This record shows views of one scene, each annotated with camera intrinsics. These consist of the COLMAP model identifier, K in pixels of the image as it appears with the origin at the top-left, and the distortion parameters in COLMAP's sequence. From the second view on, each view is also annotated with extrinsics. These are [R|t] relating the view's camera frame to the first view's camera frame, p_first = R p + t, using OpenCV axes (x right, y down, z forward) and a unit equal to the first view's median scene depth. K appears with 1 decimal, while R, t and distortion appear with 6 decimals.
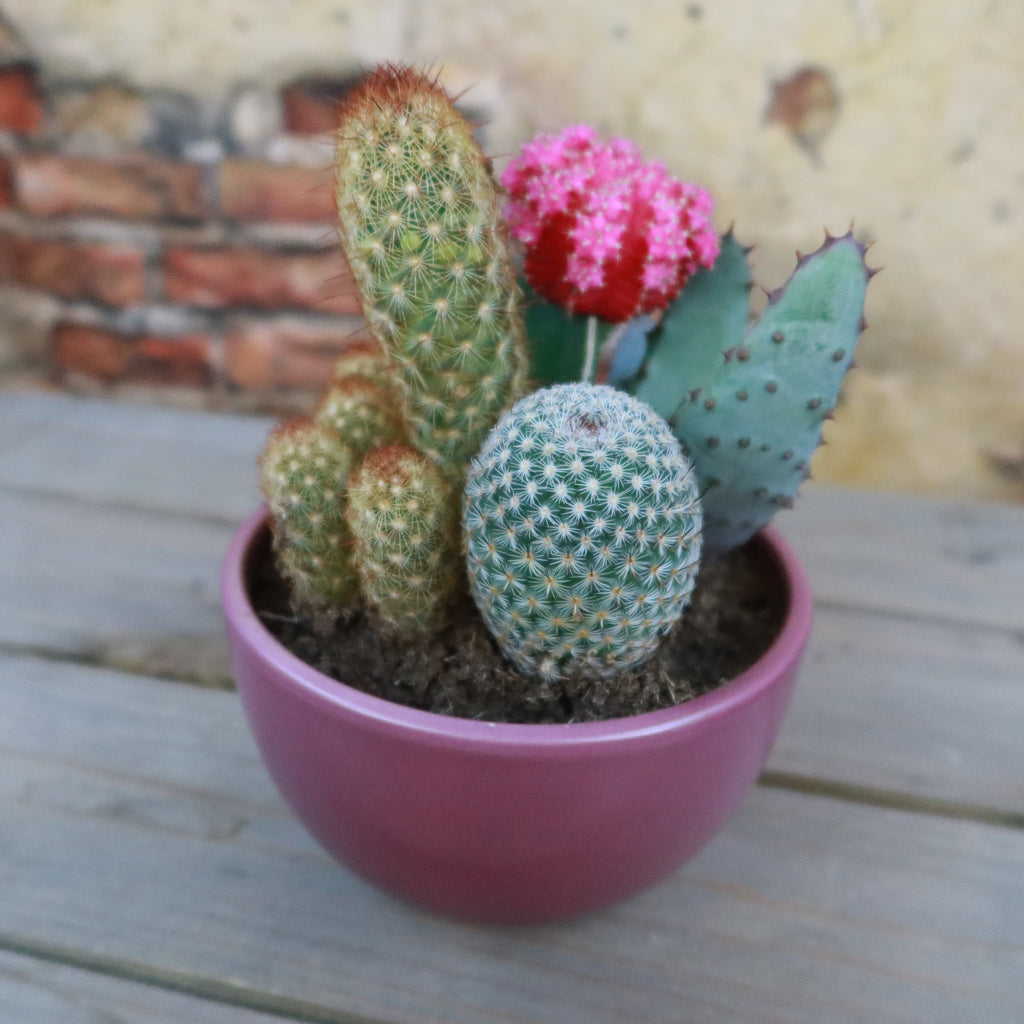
lens RADIAL K [[1033.6, 0, 507.8], [0, 1033.6, 503.4], [0, 0, 1]] dist [-0.017983, 0.000000]
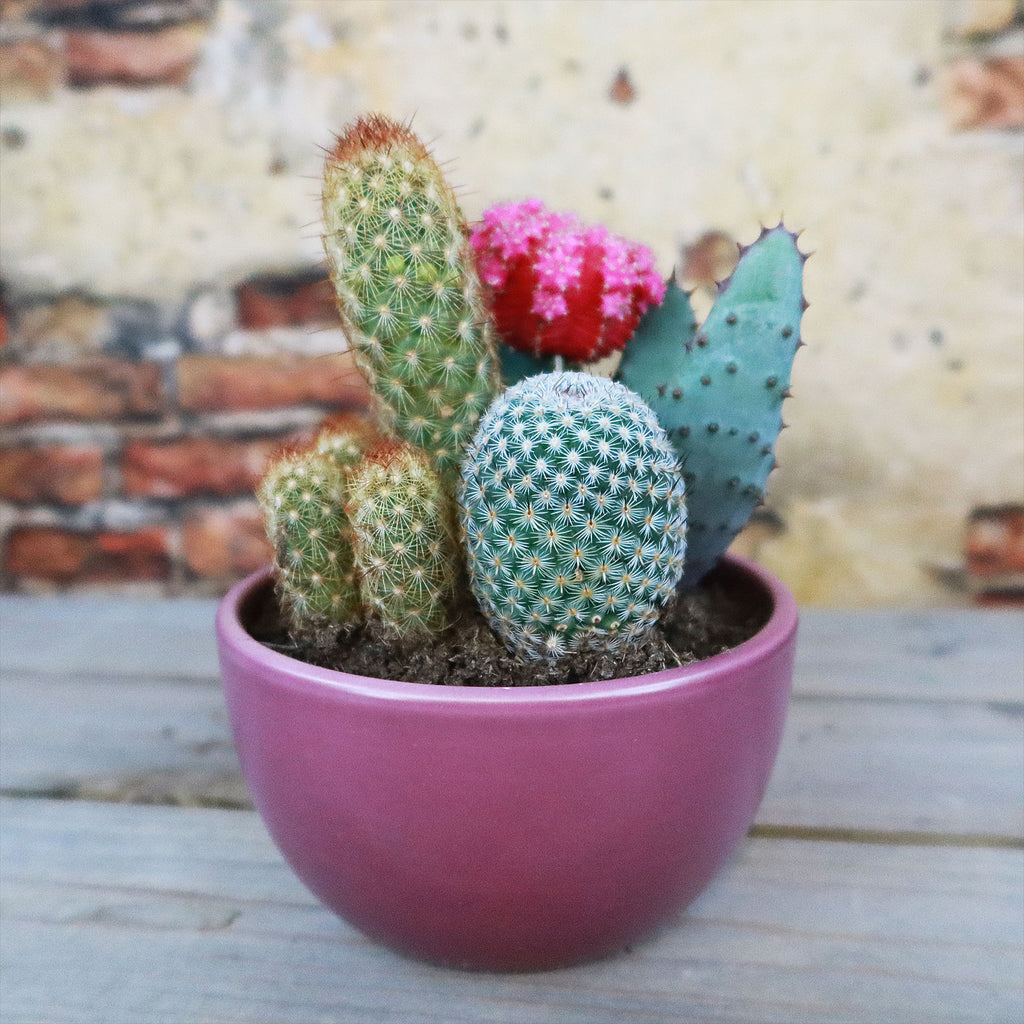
lens RADIAL K [[1033.6, 0, 502.6], [0, 1033.6, 515.1], [0, 0, 1]] dist [-0.017983, 0.000000]
pose [[0.995185, -0.071644, 0.066882, -0.052025], [0.086038, 0.965434, -0.246038, 0.208662], [-0.046943, 0.250608, 0.966950, -0.008112]]
